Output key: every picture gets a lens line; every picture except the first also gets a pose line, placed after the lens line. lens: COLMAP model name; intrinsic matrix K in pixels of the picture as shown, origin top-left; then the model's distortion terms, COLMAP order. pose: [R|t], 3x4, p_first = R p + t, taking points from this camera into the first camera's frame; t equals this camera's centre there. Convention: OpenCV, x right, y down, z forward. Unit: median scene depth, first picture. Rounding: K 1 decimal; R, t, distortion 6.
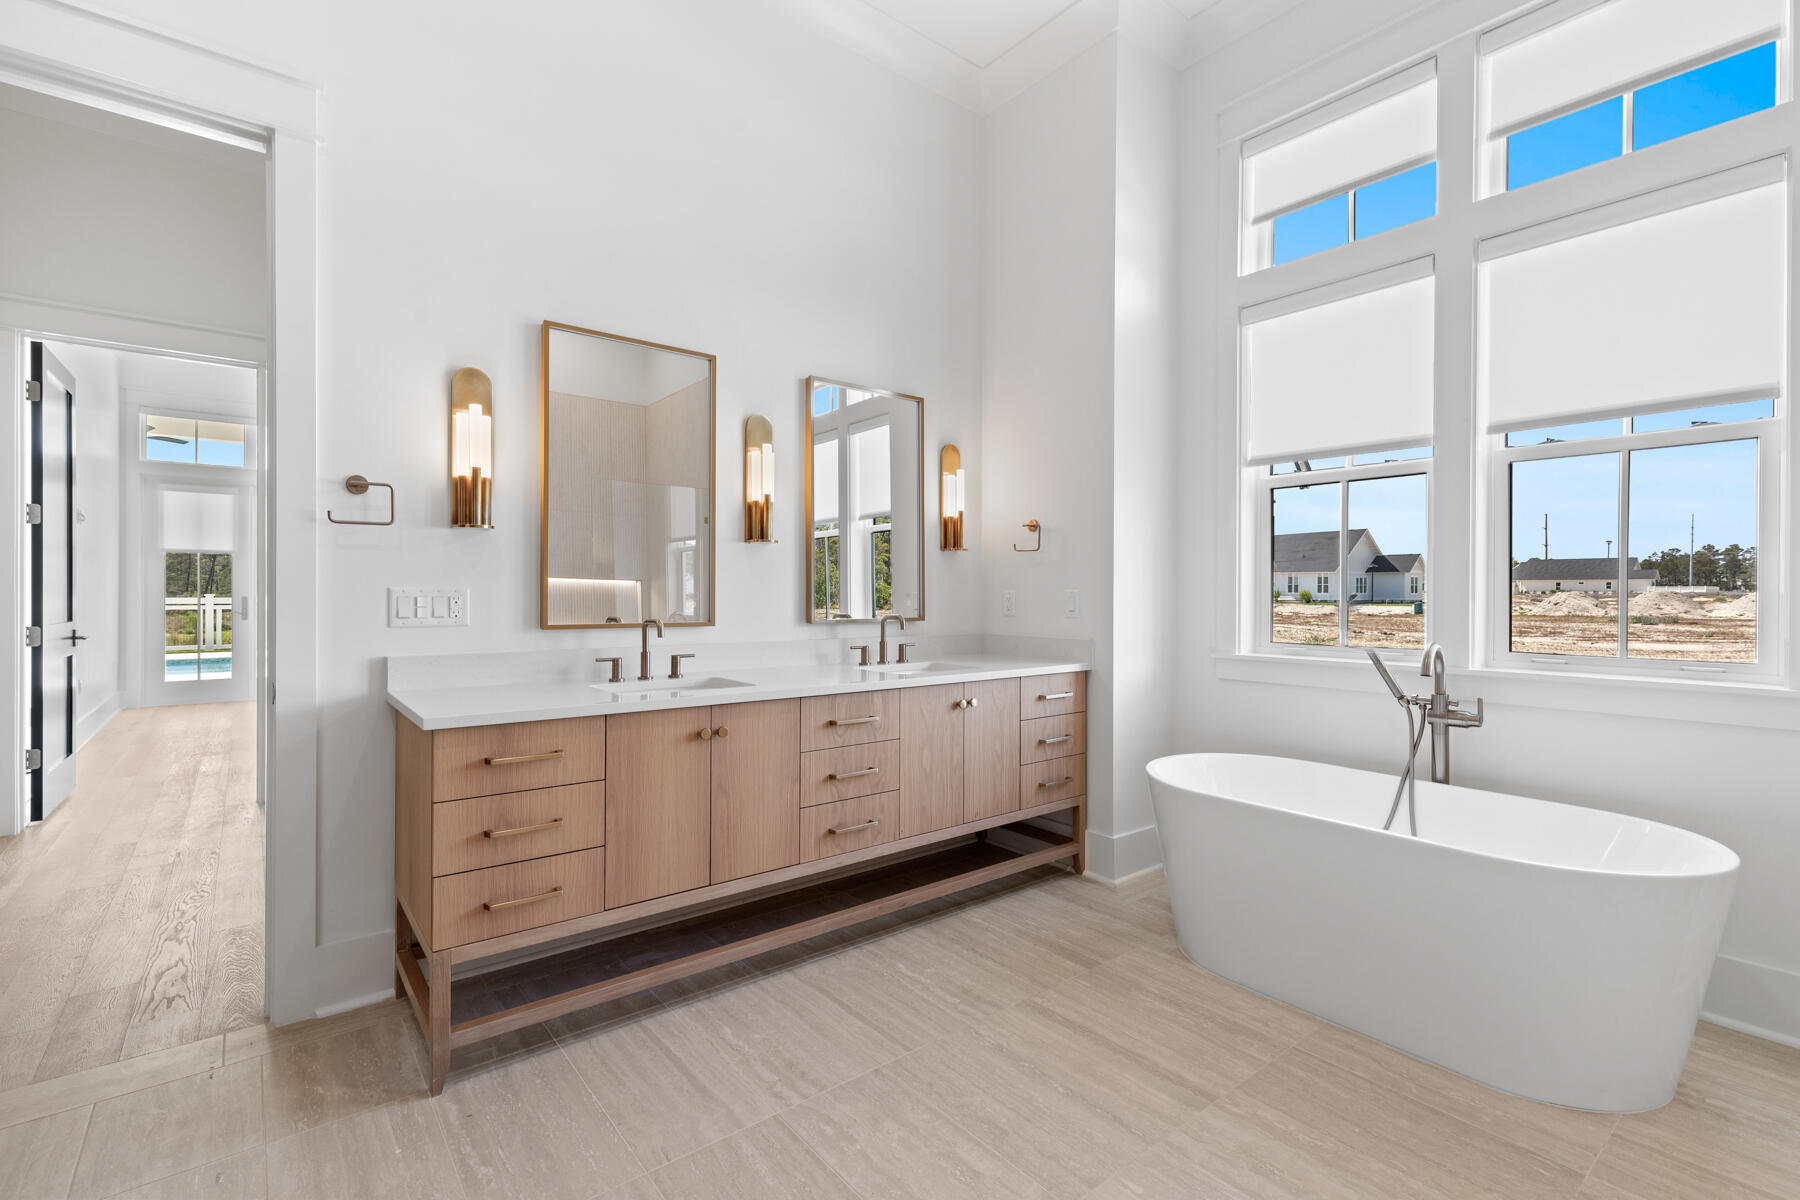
lens RADIAL K [[818.1, 0, 908.1], [0, 818.1, 600.0], [0, 0, 1]] dist [0.016648, -0.004705]
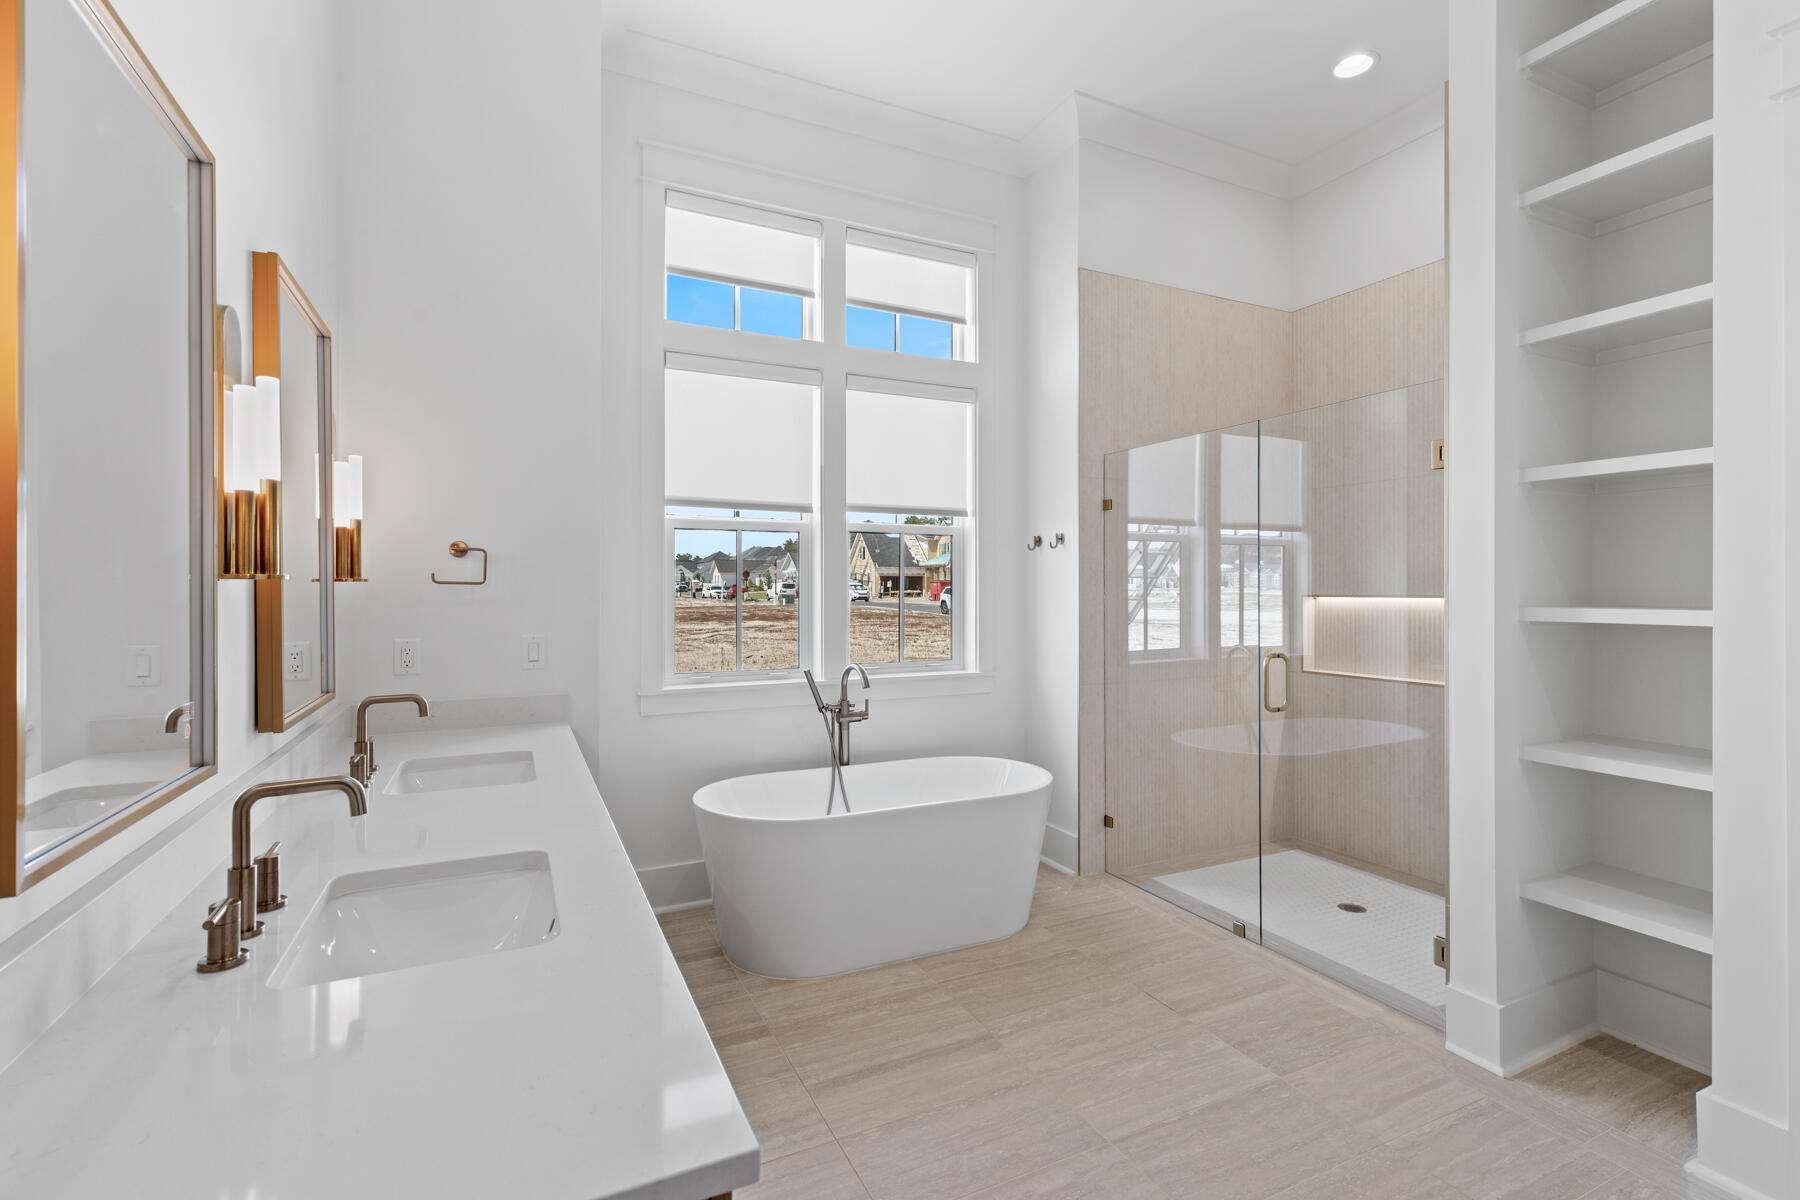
lens RADIAL K [[818.1, 0, 908.5], [0, 818.1, 589.4], [0, 0, 1]] dist [0.016648, -0.004705]
pose [[0.221537, -0.002553, 0.975149, -0.693404], [0.011545, 0.999933, -0.000005, -0.071734], [-0.975084, 0.011260, 0.221552, 0.636000]]
